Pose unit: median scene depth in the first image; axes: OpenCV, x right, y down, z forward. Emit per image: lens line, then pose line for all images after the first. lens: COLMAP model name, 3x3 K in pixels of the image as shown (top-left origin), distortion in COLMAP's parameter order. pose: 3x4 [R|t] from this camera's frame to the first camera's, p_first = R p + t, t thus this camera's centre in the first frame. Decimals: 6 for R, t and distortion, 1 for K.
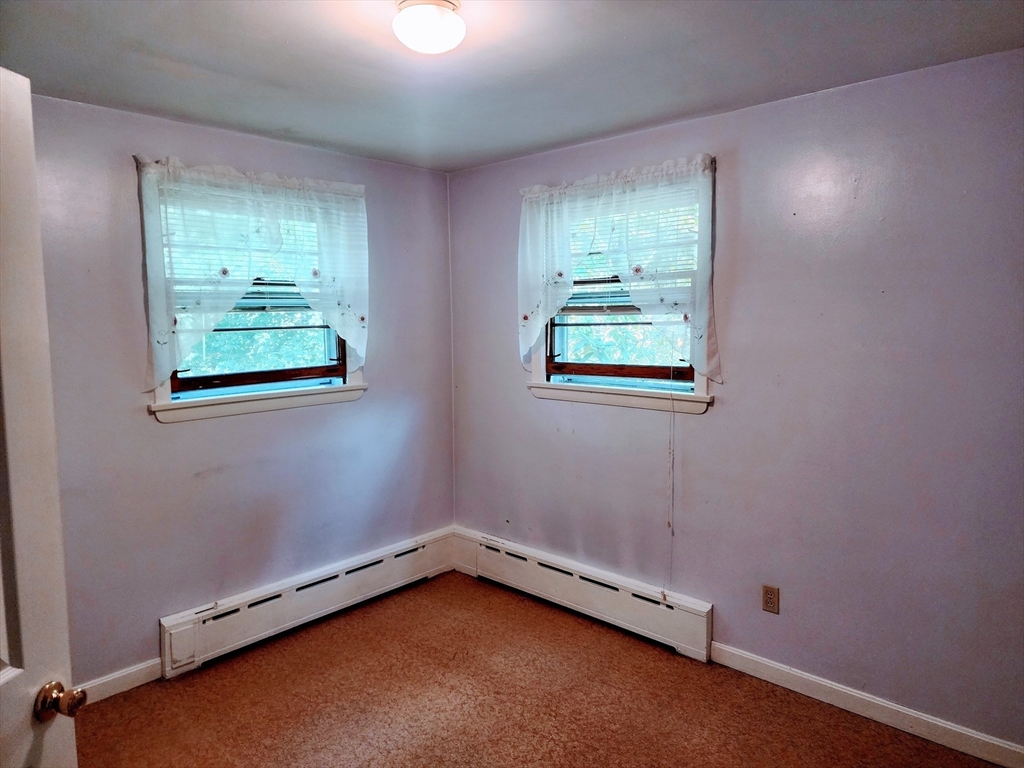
lens RADIAL K [[684.0, 0, 512.0], [0, 684.0, 384.0], [0, 0, 1]] dist [0.073062, -0.069570]
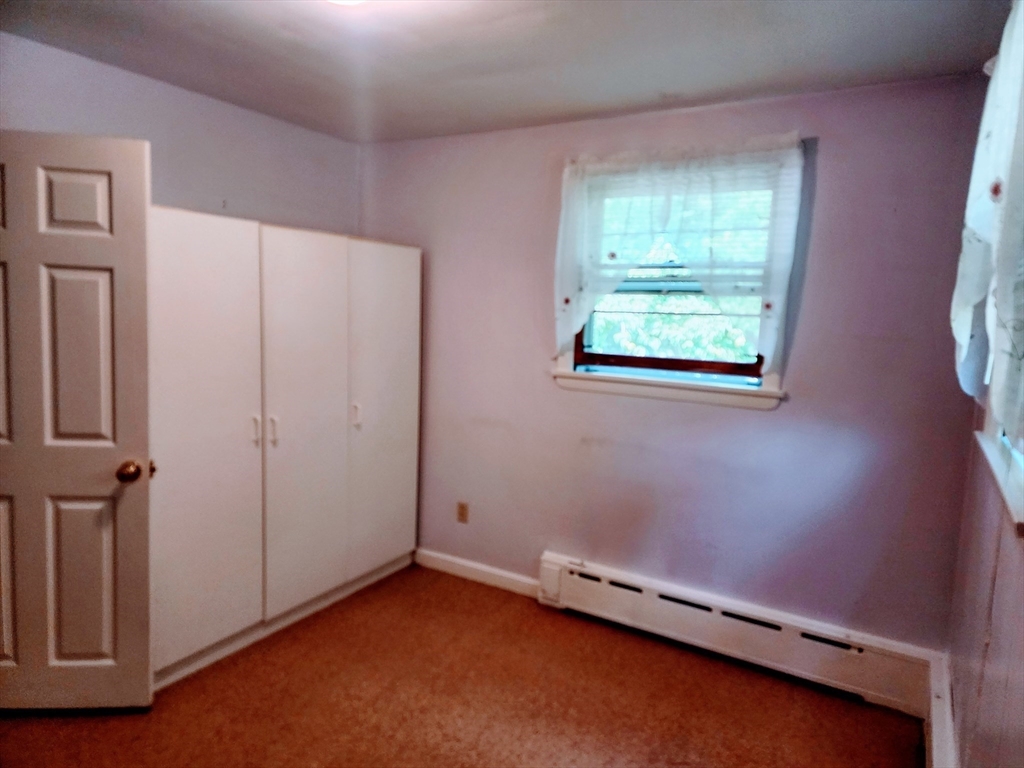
lens RADIAL K [[683.2, 0, 510.1], [0, 683.2, 375.2], [0, 0, 1]] dist [0.069600, -0.001961]
pose [[0.215725, 0.131535, -0.967554, 0.543741], [-0.141887, 0.984591, 0.102216, -0.064730], [0.966090, 0.115232, 0.231064, 0.603034]]
